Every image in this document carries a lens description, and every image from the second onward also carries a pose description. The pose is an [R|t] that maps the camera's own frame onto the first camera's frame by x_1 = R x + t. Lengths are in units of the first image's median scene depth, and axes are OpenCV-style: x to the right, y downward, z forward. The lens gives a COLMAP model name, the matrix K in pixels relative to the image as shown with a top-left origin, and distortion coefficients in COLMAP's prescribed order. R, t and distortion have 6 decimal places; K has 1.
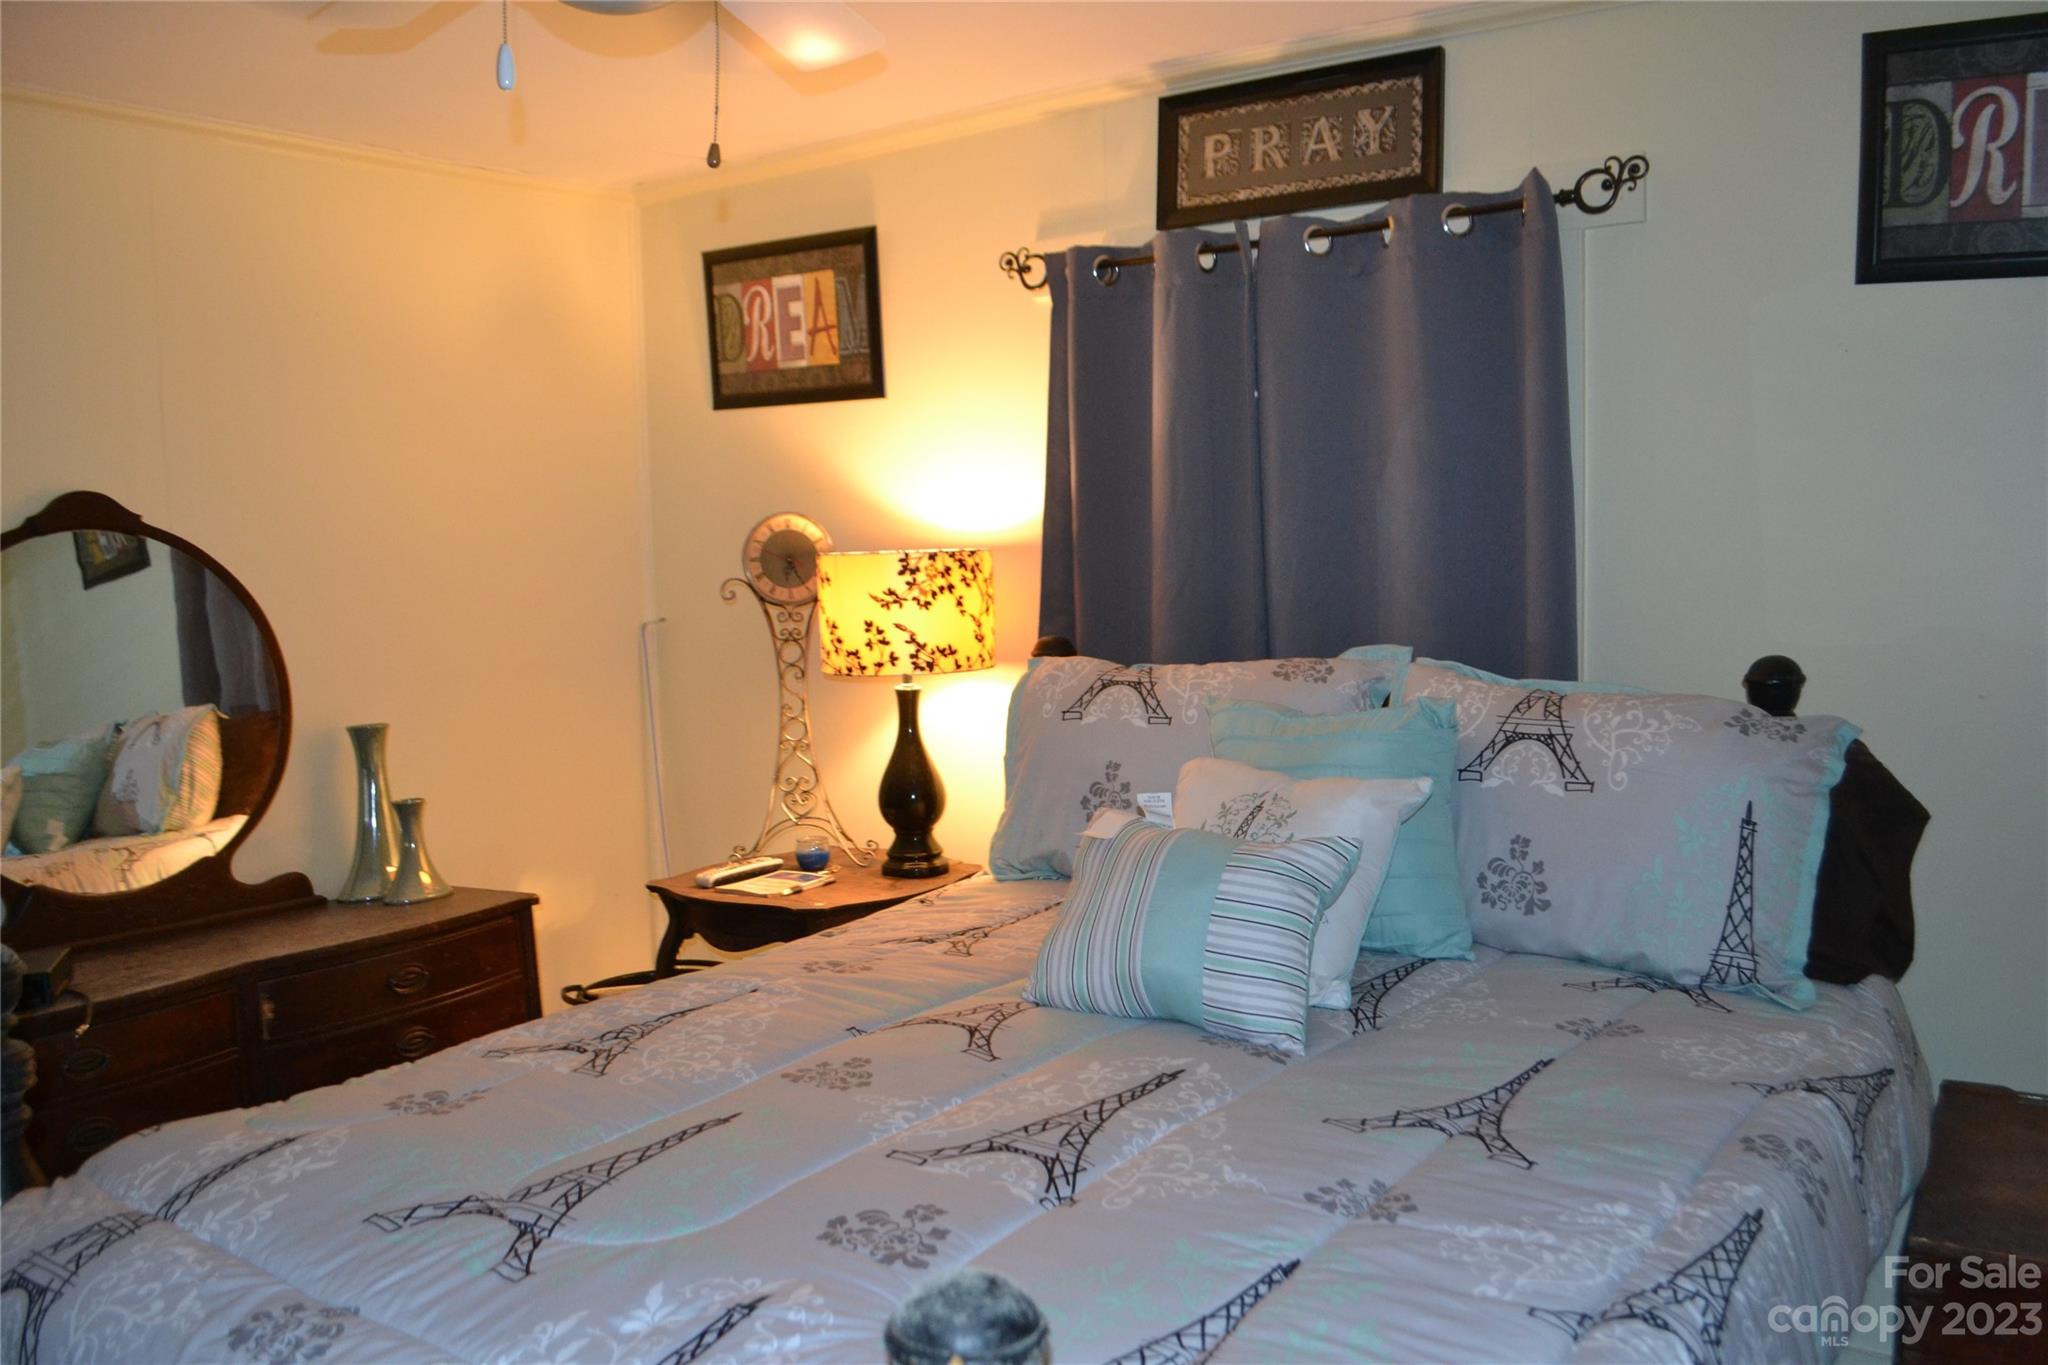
lens RADIAL K [[1641.5, 0, 1026.6], [0, 1641.5, 685.5], [0, 0, 1]] dist [-0.073056, 0.008270]
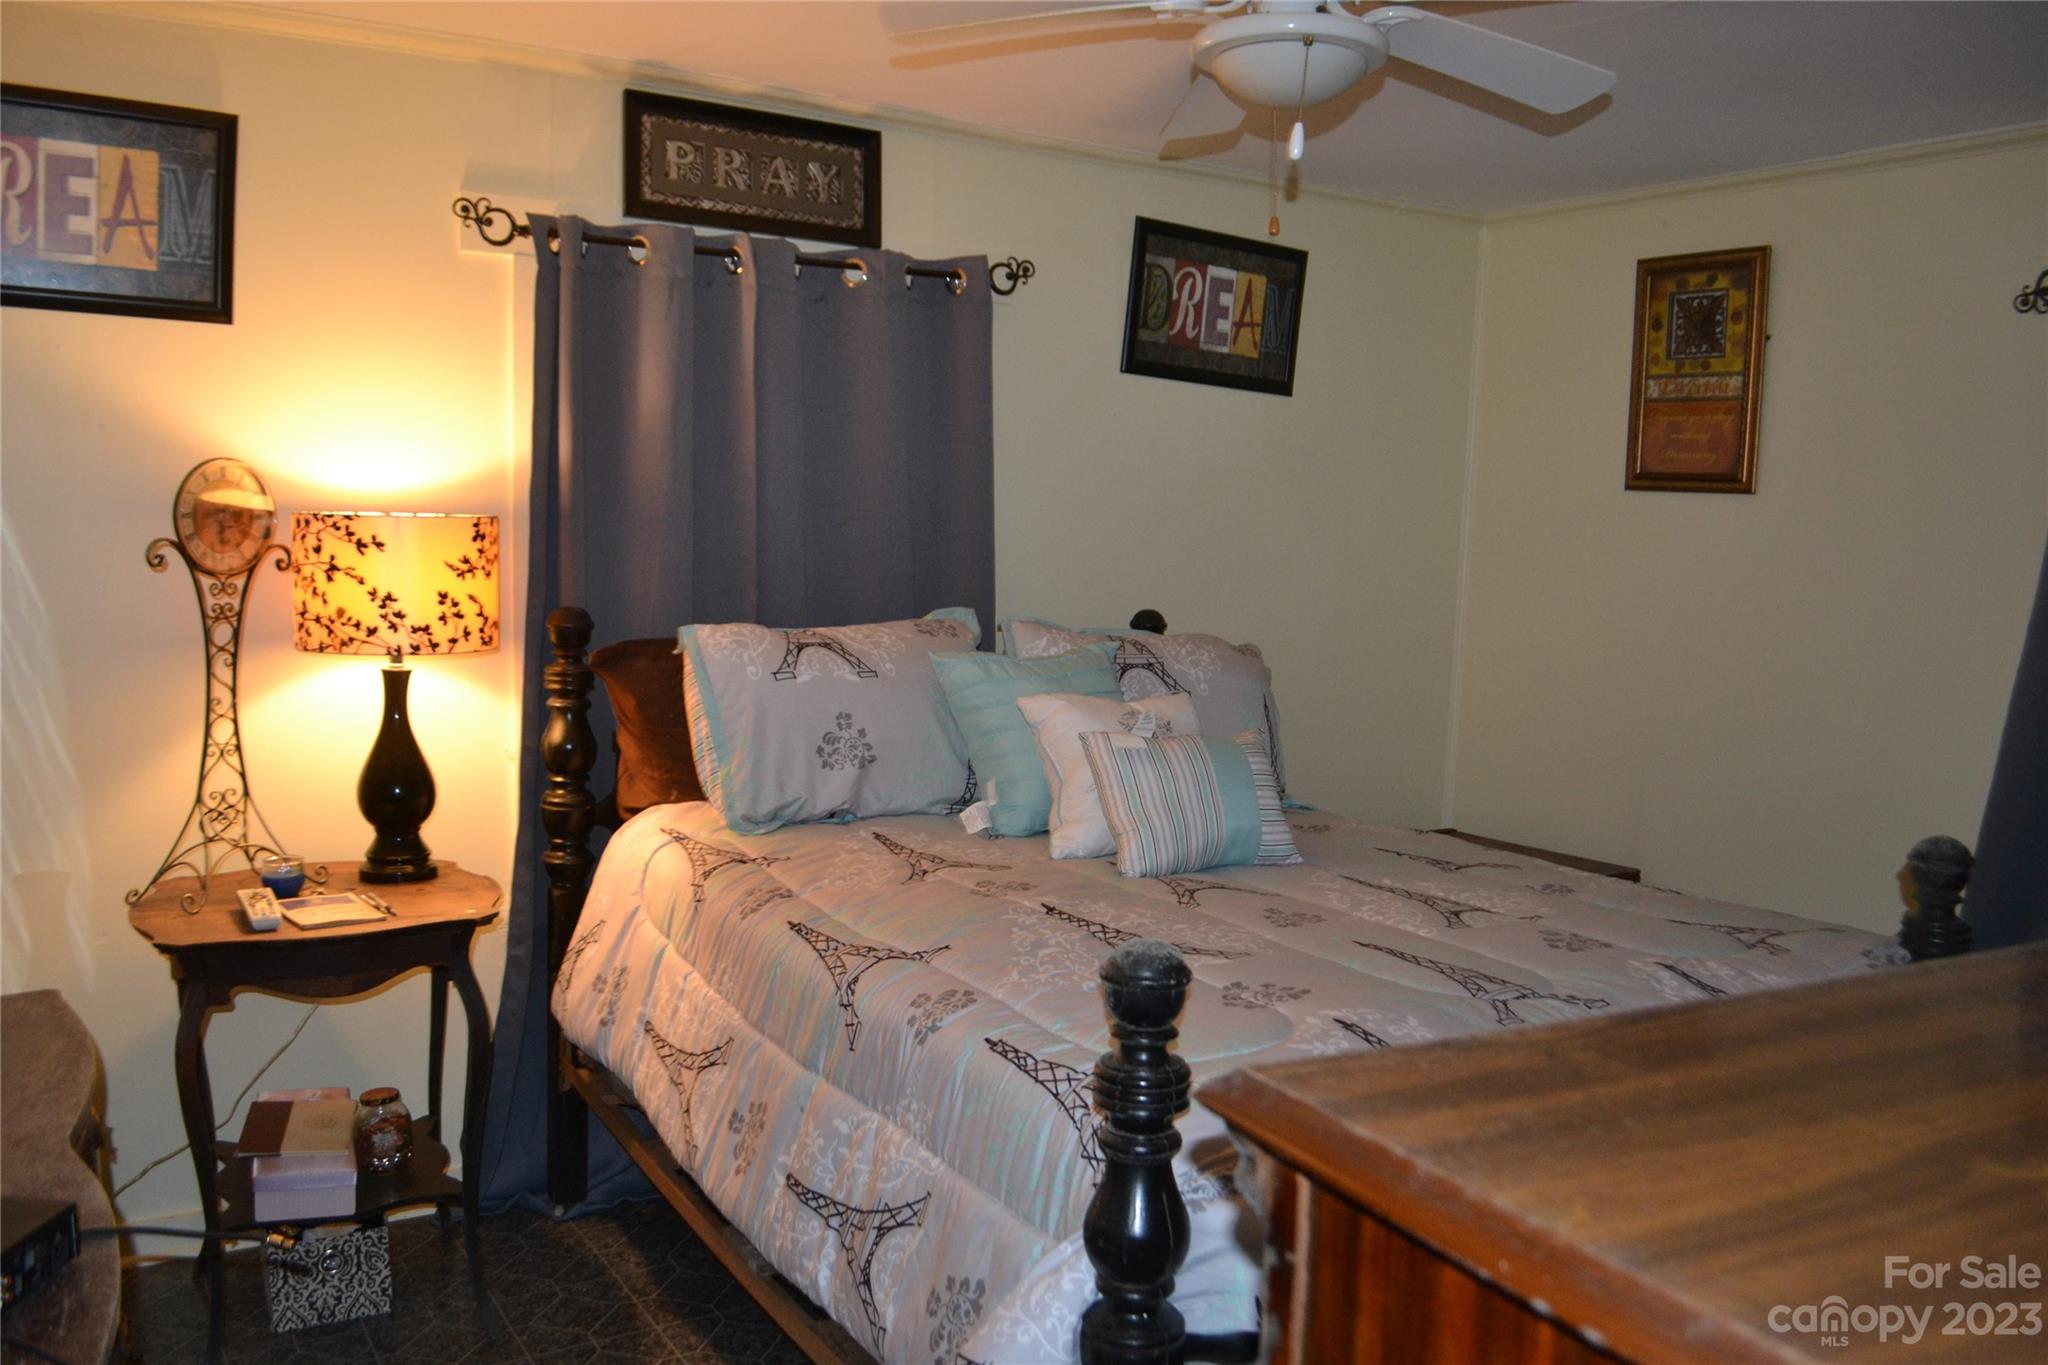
lens RADIAL K [[1641.5, 0, 1023.4], [0, 1641.5, 681.9], [0, 0, 1]] dist [-0.073056, 0.008270]
pose [[0.392874, -0.052021, 0.918120, -0.787287], [0.042182, 0.998367, 0.038517, -0.011369], [-0.918624, 0.023596, 0.394427, 0.364154]]
